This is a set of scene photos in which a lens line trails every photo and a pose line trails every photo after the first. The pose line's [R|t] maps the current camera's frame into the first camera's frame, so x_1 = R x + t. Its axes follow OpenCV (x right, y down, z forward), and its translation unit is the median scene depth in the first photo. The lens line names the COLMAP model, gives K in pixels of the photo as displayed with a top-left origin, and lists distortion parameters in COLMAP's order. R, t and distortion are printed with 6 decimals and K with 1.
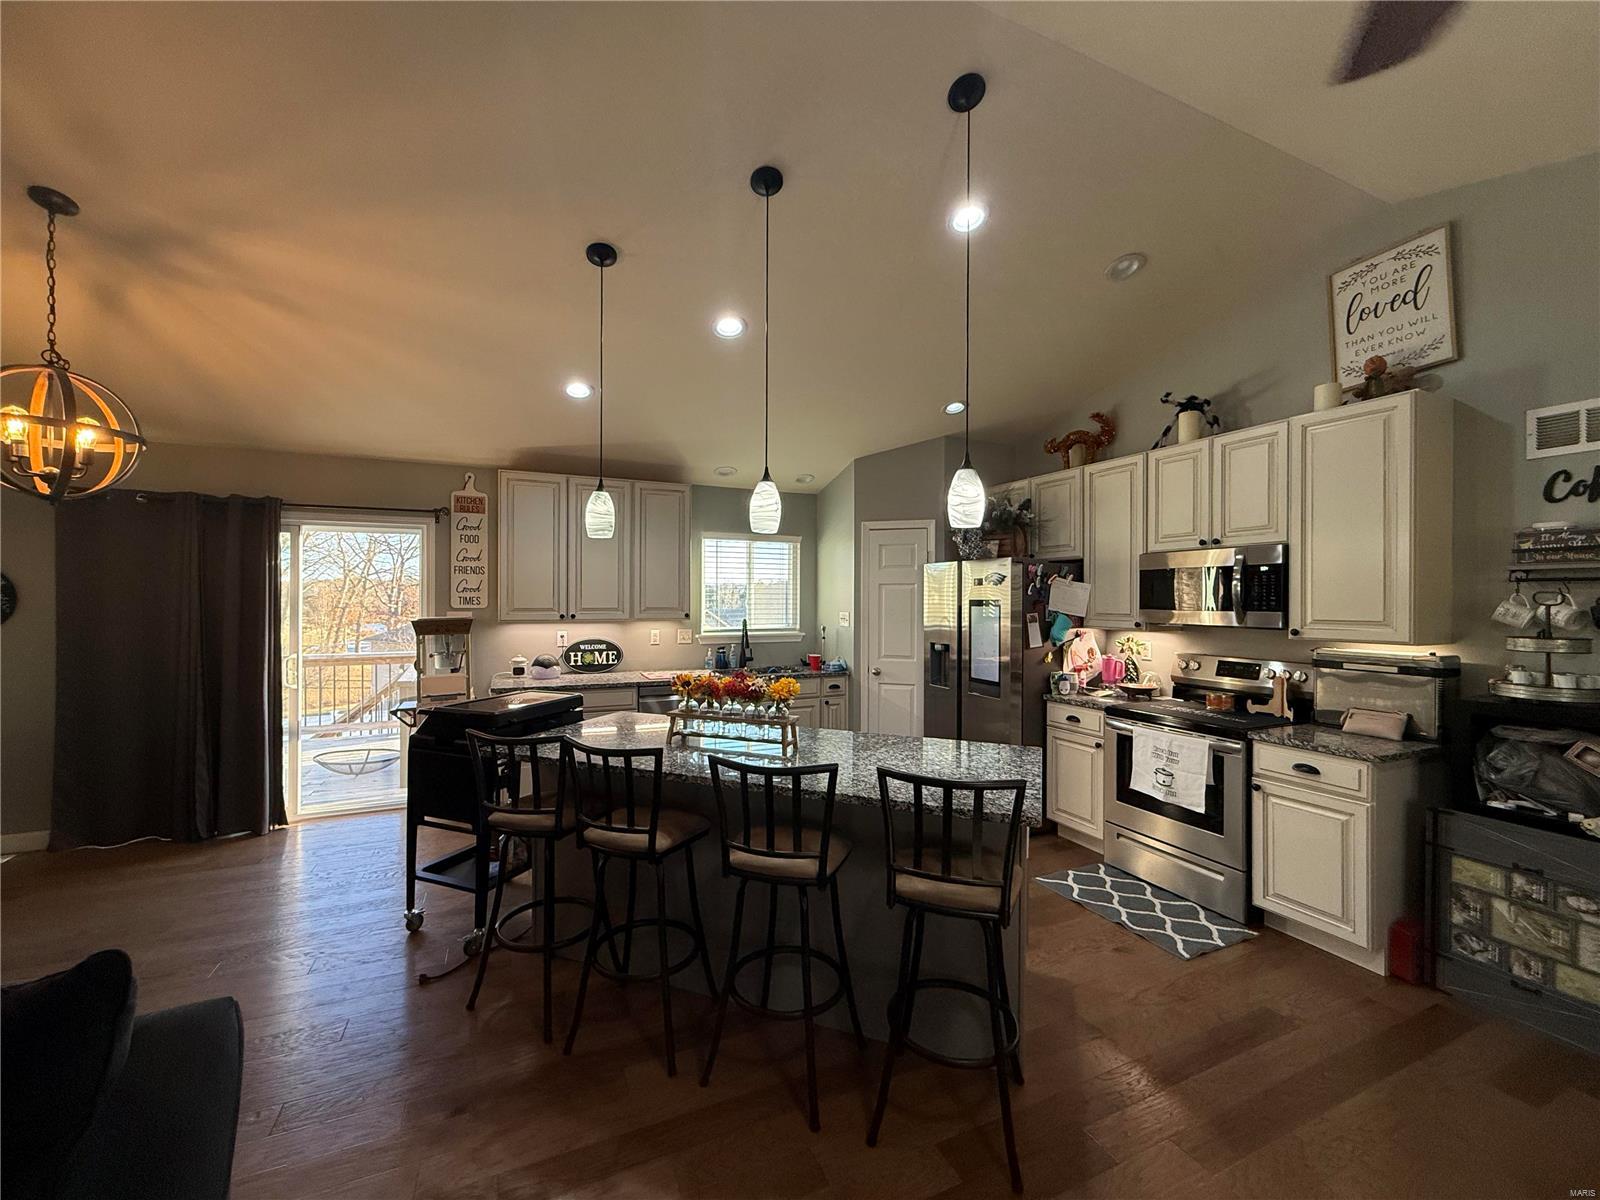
lens RADIAL K [[632.8, 0, 800.3], [0, 632.8, 601.2], [0, 0, 1]] dist [0.001481, 0.000151]
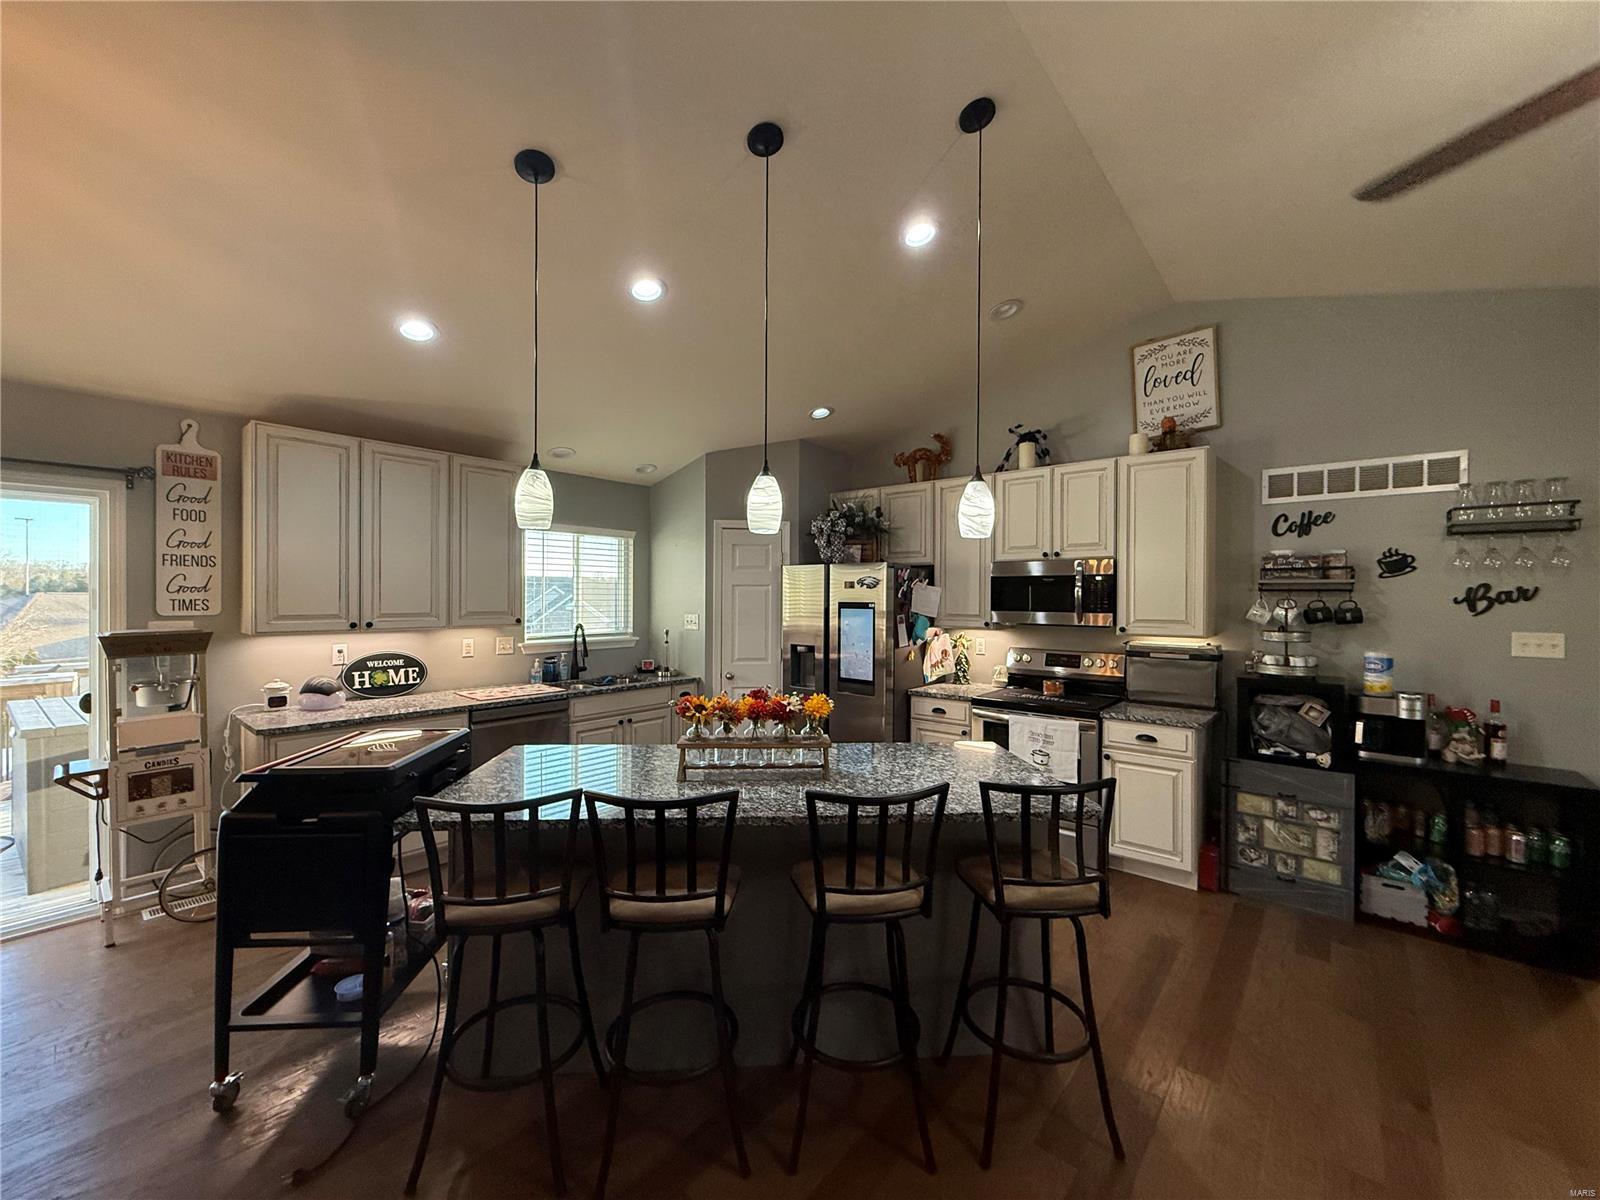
lens RADIAL K [[632.8, 0, 801.2], [0, 632.8, 601.3], [0, 0, 1]] dist [0.001481, 0.000151]
pose [[0.905108, -0.002026, 0.425177, -0.318038], [-0.000502, 0.999983, 0.005834, -0.013479], [-0.425181, -0.005494, 0.905092, 0.135464]]
